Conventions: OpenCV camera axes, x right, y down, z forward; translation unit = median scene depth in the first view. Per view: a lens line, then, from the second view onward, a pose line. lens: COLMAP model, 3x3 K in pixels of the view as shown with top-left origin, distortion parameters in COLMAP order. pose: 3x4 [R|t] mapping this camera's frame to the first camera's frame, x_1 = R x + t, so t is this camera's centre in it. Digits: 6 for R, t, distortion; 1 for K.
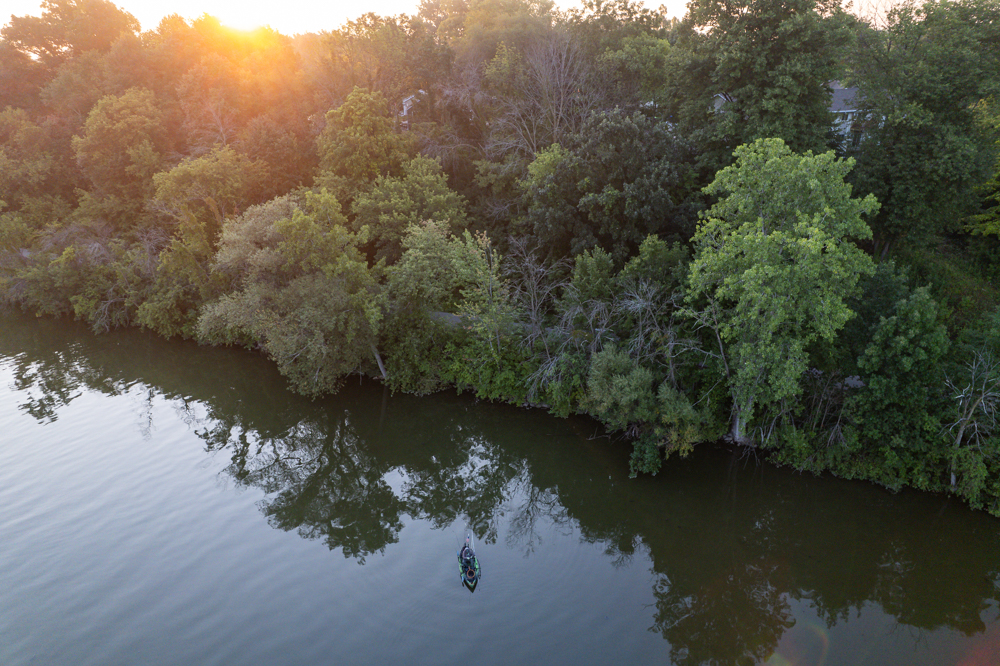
lens RADIAL K [[642.6, 0, 506.9], [0, 642.6, 330.9], [0, 0, 1]] dist [-0.074069, 0.071610]
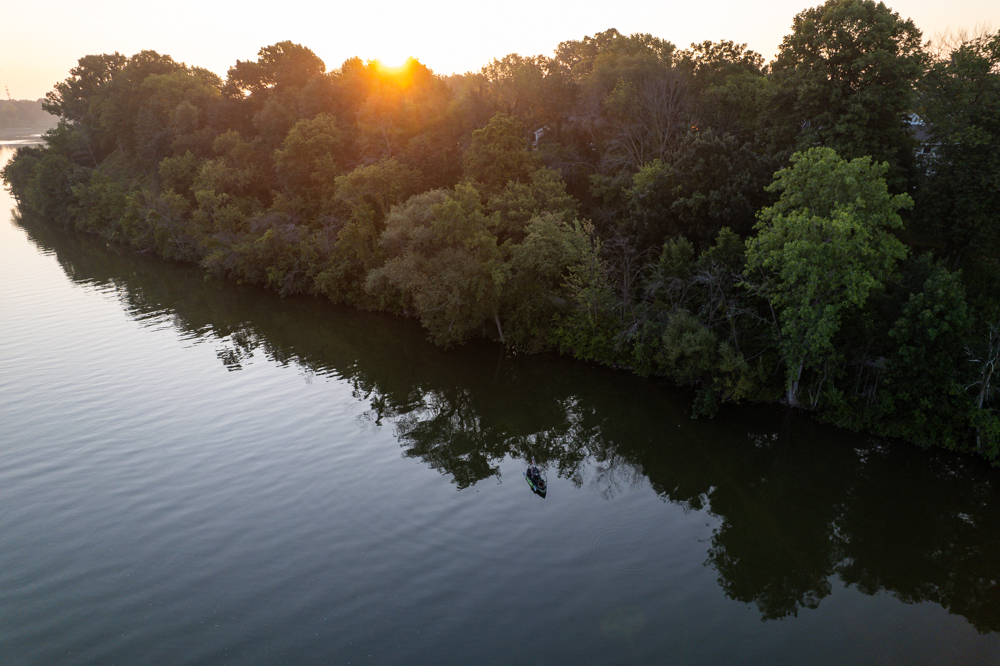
lens RADIAL K [[642.6, 0, 506.9], [0, 642.6, 330.9], [0, 0, 1]] dist [-0.074069, 0.071610]
pose [[0.980614, 0.073960, -0.181453, 0.043830], [-0.085100, 0.994887, -0.054389, 0.129127], [0.176503, 0.068776, 0.981894, -0.226100]]
